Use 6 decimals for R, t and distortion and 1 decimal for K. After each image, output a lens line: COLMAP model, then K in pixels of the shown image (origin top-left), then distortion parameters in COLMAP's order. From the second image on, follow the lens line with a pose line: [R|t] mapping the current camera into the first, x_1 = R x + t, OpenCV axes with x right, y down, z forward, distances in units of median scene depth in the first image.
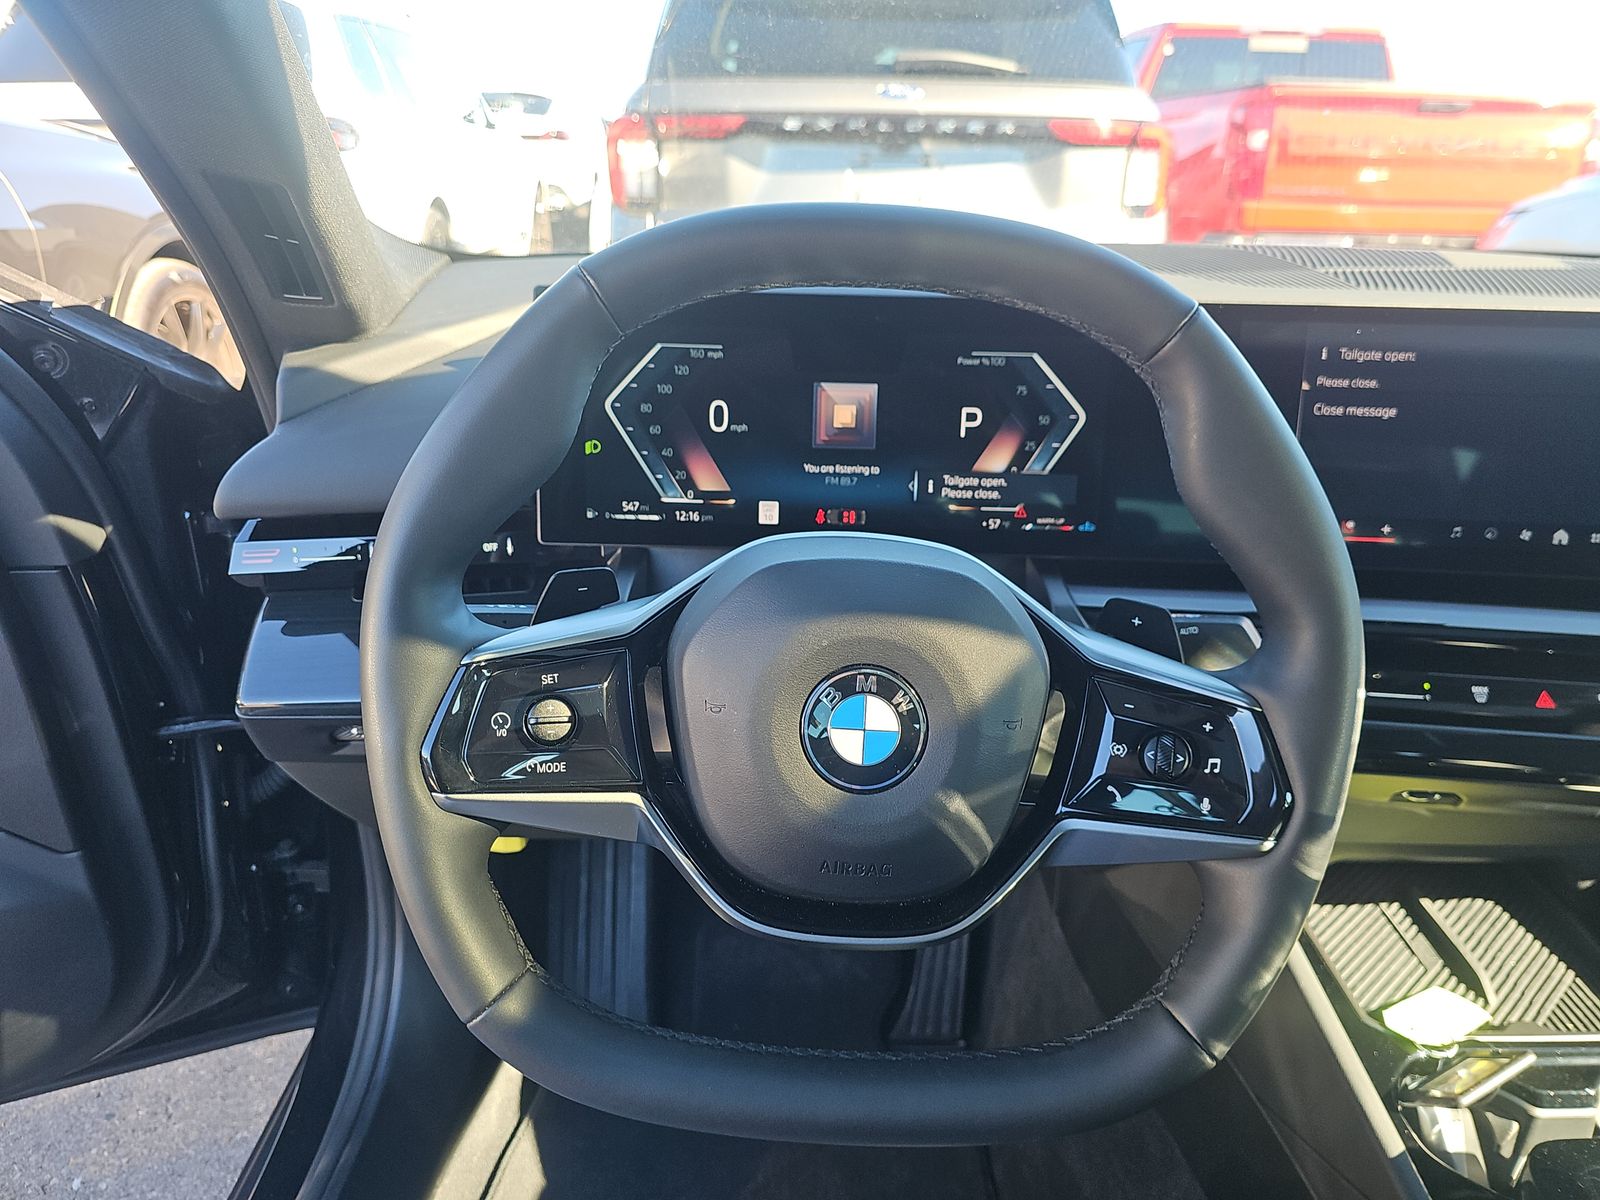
lens RADIAL K [[1032.1, 0, 800.0], [0, 1032.1, 600.0], [0, 0, 1]] dist [0.034642, -0.047224]
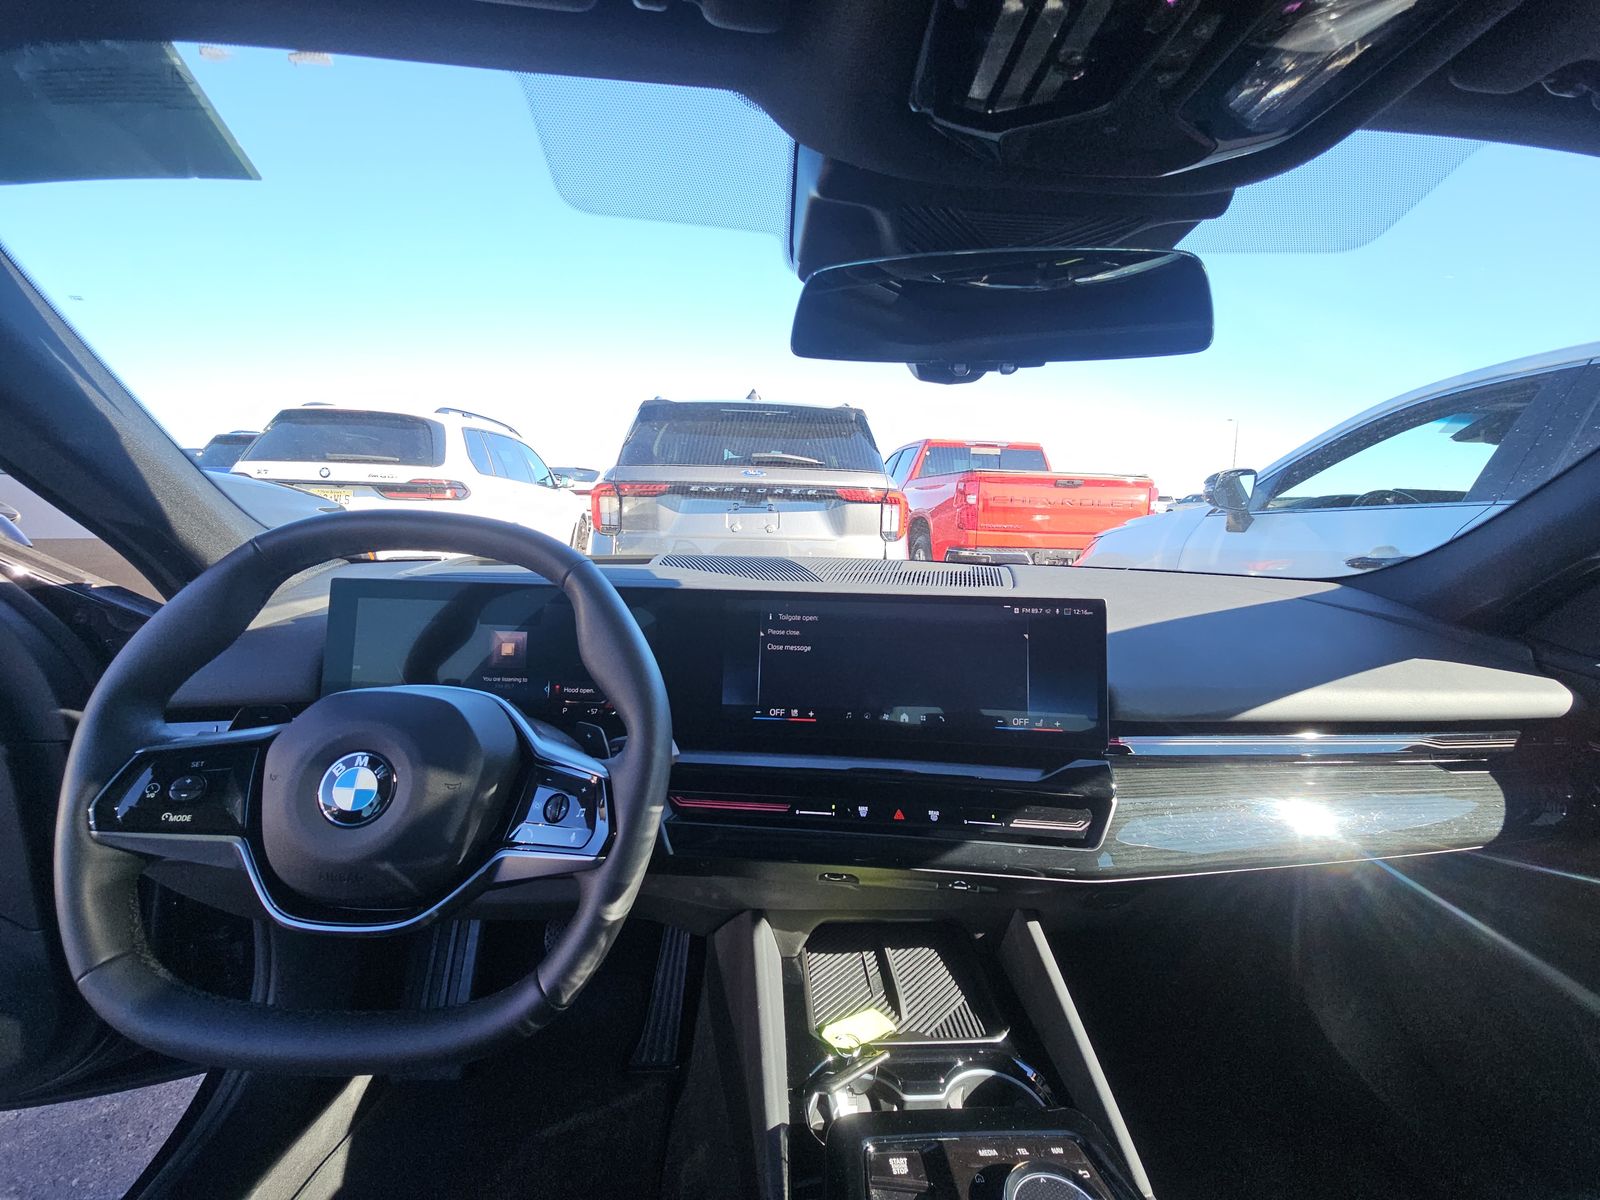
lens RADIAL K [[637.9, 0, 800.0], [0, 637.9, 600.0], [0, 0, 1]] dist [-0.000600, -0.000384]
pose [[0.999320, 0.004927, 0.036543, 0.295956], [0.004366, 0.968252, -0.249940, 0.008948], [-0.036614, 0.249929, 0.967572, -0.055959]]
